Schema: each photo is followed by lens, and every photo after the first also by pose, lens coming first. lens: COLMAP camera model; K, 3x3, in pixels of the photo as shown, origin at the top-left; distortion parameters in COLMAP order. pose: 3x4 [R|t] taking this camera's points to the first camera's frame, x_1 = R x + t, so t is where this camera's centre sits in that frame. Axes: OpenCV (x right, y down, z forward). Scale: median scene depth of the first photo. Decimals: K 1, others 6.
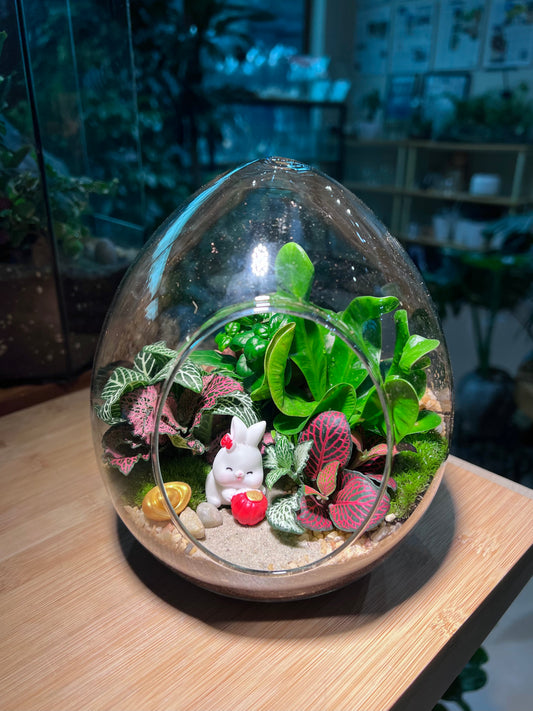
lens RADIAL K [[585.2, 0, 263.4], [0, 585.2, 354.0], [0, 0, 1]] dist [-0.000824, -0.004698]
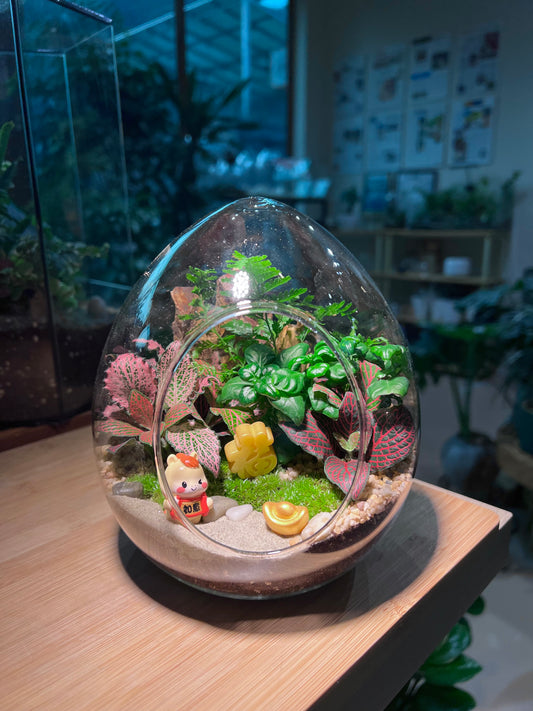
lens RADIAL K [[557.3, 0, 262.3], [0, 557.3, 355.2], [0, 0, 1]] dist [-0.004775, -0.004466]
pose [[0.999670, -0.024212, 0.008614, 0.038823], [0.025163, 0.990285, -0.136755, 0.077929], [-0.005219, 0.136927, 0.990567, -0.047042]]
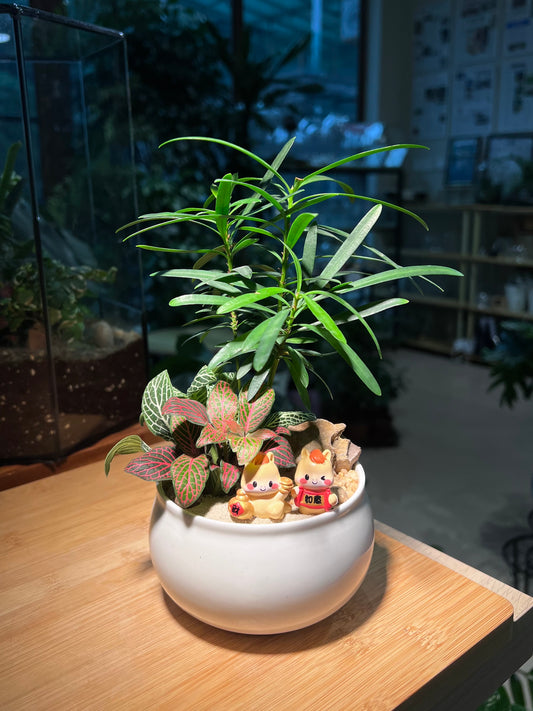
lens RADIAL K [[654.4, 0, 262.9], [0, 654.4, 318.6], [0, 0, 1]] dist [-0.003777, -0.017897]
pose [[0.995835, -0.004739, -0.091053, 0.136874], [-0.011622, 0.983904, -0.178322, 0.000294], [0.090432, 0.178637, 0.979750, -0.129554]]
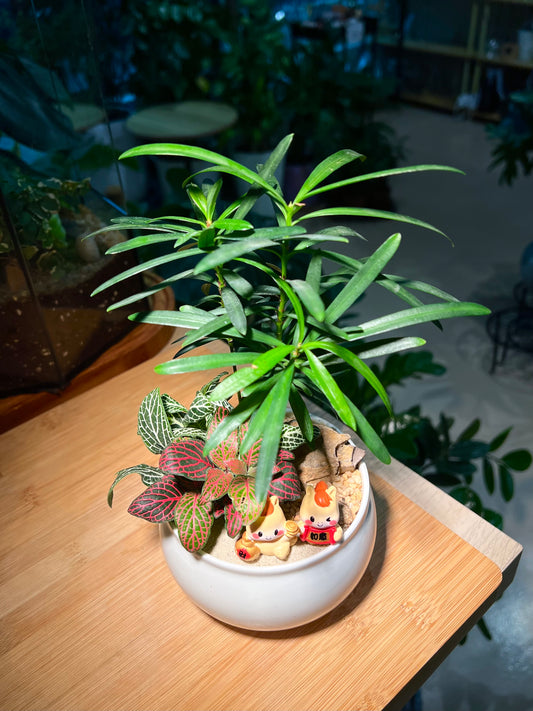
lens RADIAL K [[627.7, 0, 266.5], [0, 627.7, 355.5], [0, 0, 1]] dist [-0.005869, -0.005141]
pose [[0.996147, -0.005304, -0.087535, 0.129965], [0.027695, 0.966112, 0.256633, -0.301837], [0.083207, -0.258068, 0.962537, -0.008327]]
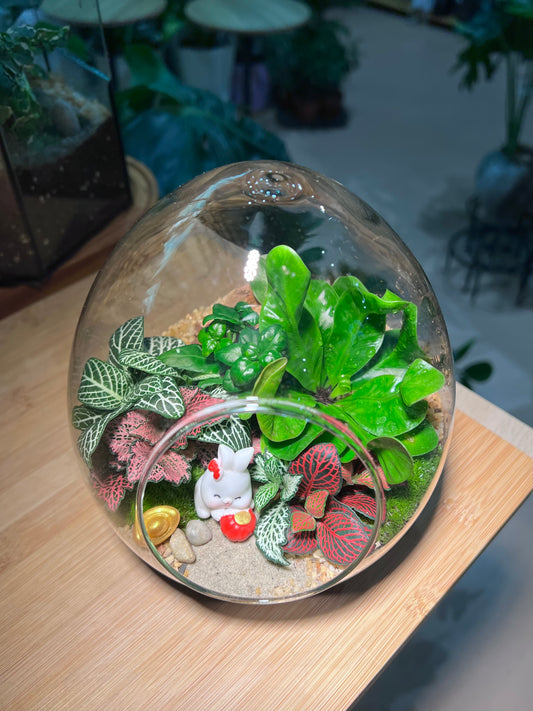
lens RADIAL K [[624.3, 0, 260.0], [0, 624.3, 370.5], [0, 0, 1]] dist [-0.042575, 0.075235]
pose [[0.999997, 0.002448, -0.000852, 0.008140], [-0.001899, 0.915531, 0.402243, -0.233377], [0.001765, -0.402240, 0.915532, 0.067188]]
